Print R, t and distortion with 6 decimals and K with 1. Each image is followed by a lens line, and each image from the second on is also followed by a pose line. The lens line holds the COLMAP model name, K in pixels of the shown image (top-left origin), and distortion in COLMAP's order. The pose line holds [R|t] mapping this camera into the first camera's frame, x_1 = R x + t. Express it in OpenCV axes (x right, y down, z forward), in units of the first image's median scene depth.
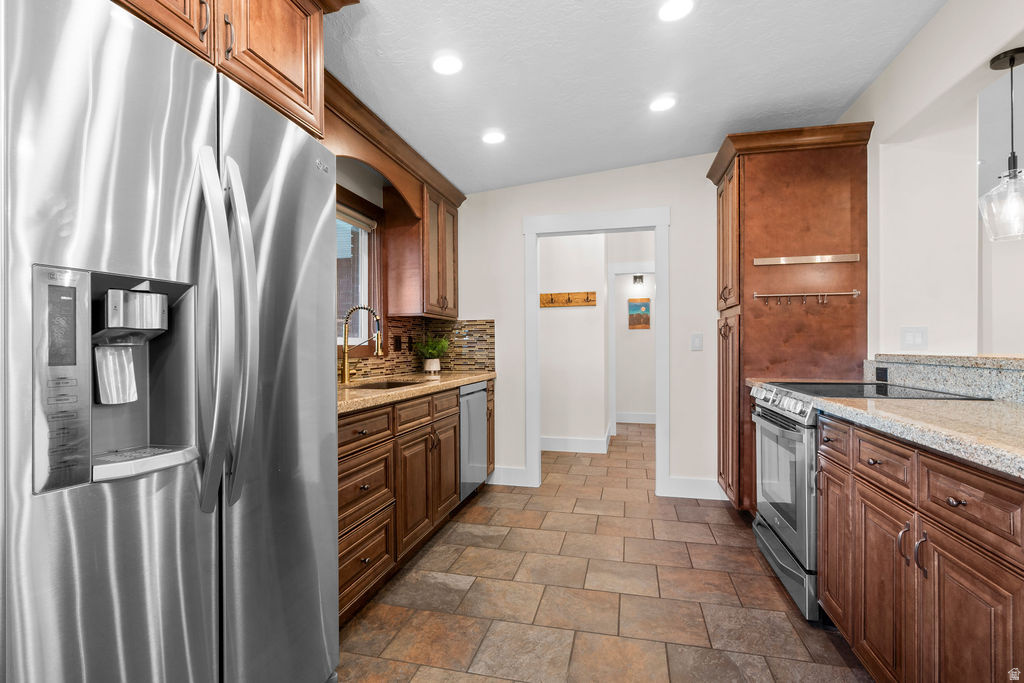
lens RADIAL K [[483.1, 0, 506.2], [0, 483.1, 345.4], [0, 0, 1]] dist [-0.000255, 0.000113]
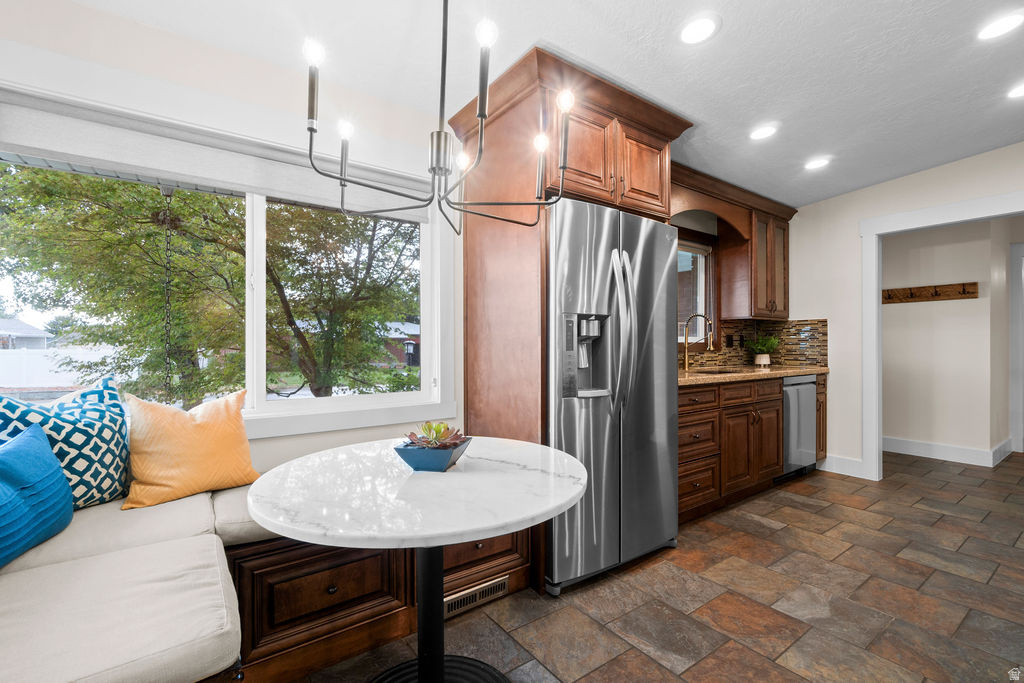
lens RADIAL K [[448.3, 0, 513.2], [0, 448.3, 344.2], [0, 0, 1]] dist [-0.000641, 0.002320]
pose [[0.763498, 0.003953, -0.645798, 0.118620], [-0.001146, 0.999988, 0.004767, -0.001486], [0.645809, -0.002899, 0.763493, -0.300051]]
